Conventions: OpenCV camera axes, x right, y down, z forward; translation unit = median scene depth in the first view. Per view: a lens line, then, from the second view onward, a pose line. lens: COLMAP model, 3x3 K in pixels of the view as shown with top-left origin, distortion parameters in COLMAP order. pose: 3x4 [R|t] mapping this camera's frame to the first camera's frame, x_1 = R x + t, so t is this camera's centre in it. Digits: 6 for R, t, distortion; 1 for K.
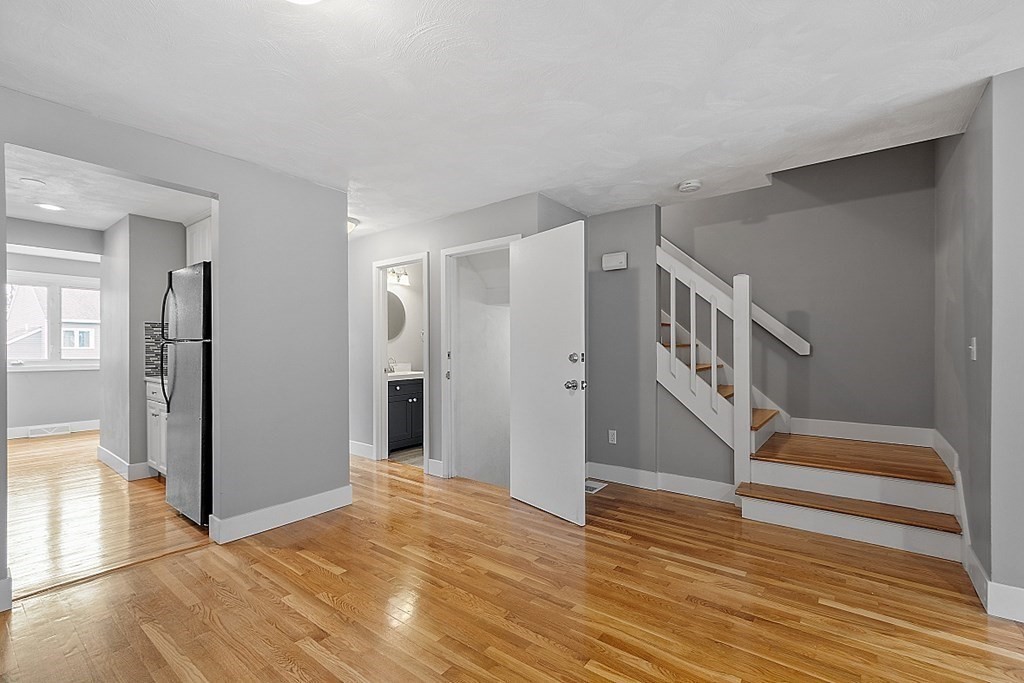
lens RADIAL K [[452.8, 0, 514.2], [0, 452.8, 346.2], [0, 0, 1]] dist [-0.001359, 0.000057]
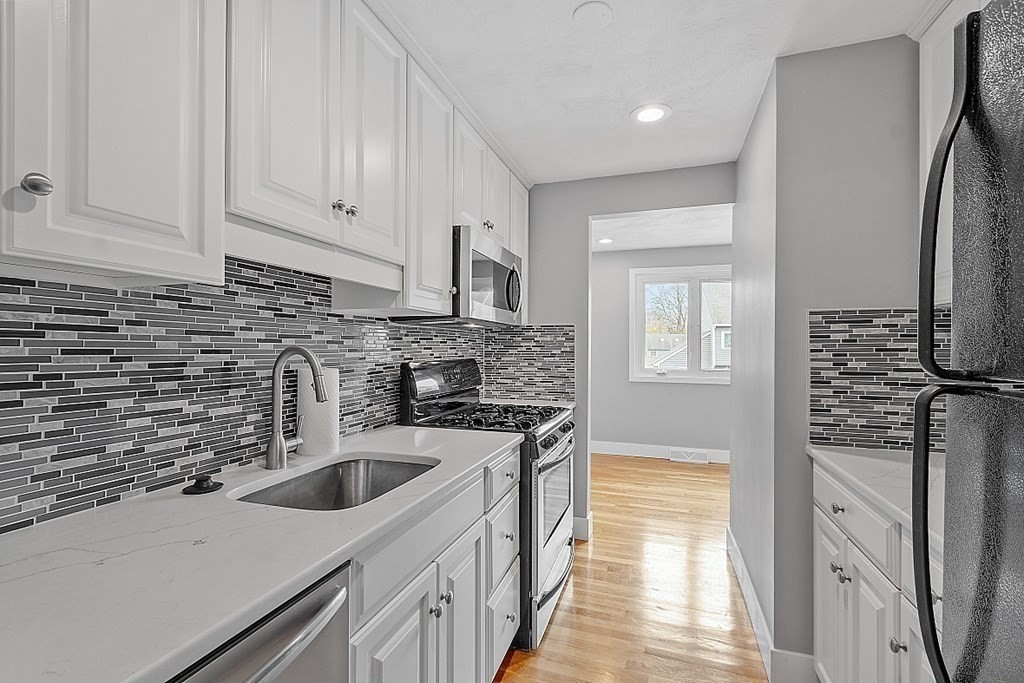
lens RADIAL K [[452.8, 0, 514.2], [0, 452.8, 346.2], [0, 0, 1]] dist [-0.001359, 0.000057]
pose [[0.338087, 0.002427, -0.941112, -0.518552], [-0.002796, 0.999995, 0.001575, -0.020790], [0.941111, 0.002099, 0.338092, 0.607491]]
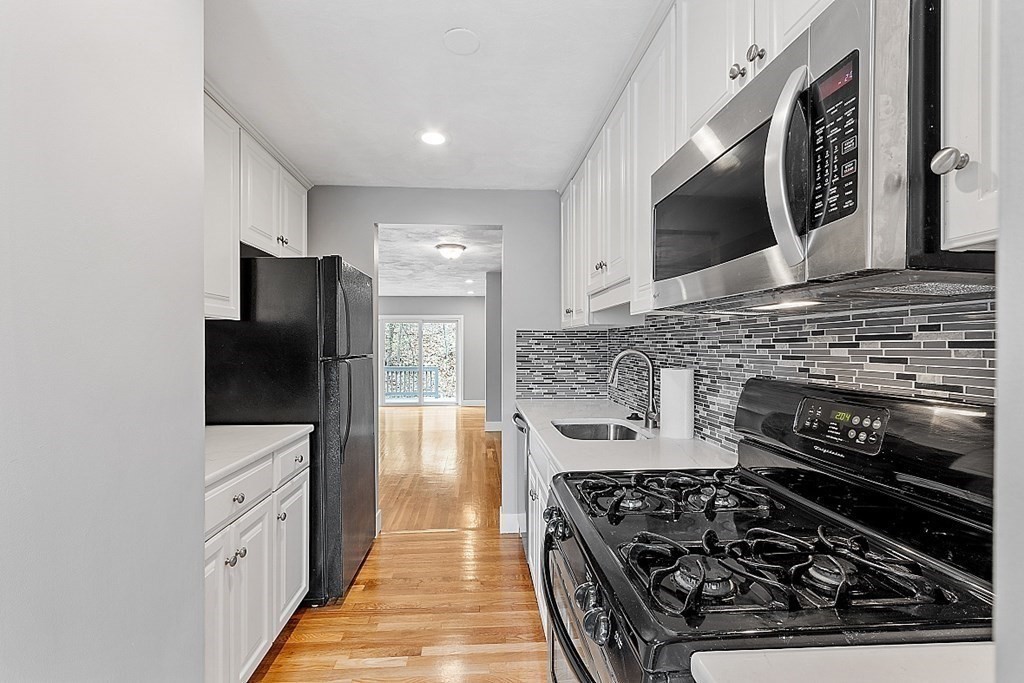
lens RADIAL K [[452.8, 0, 514.2], [0, 452.8, 346.2], [0, 0, 1]] dist [-0.001359, 0.000057]
pose [[-0.681297, -0.006500, 0.731978, -1.574426], [-0.008662, 0.999962, 0.000818, -0.024034], [-0.731956, -0.005783, -0.681327, 1.291363]]
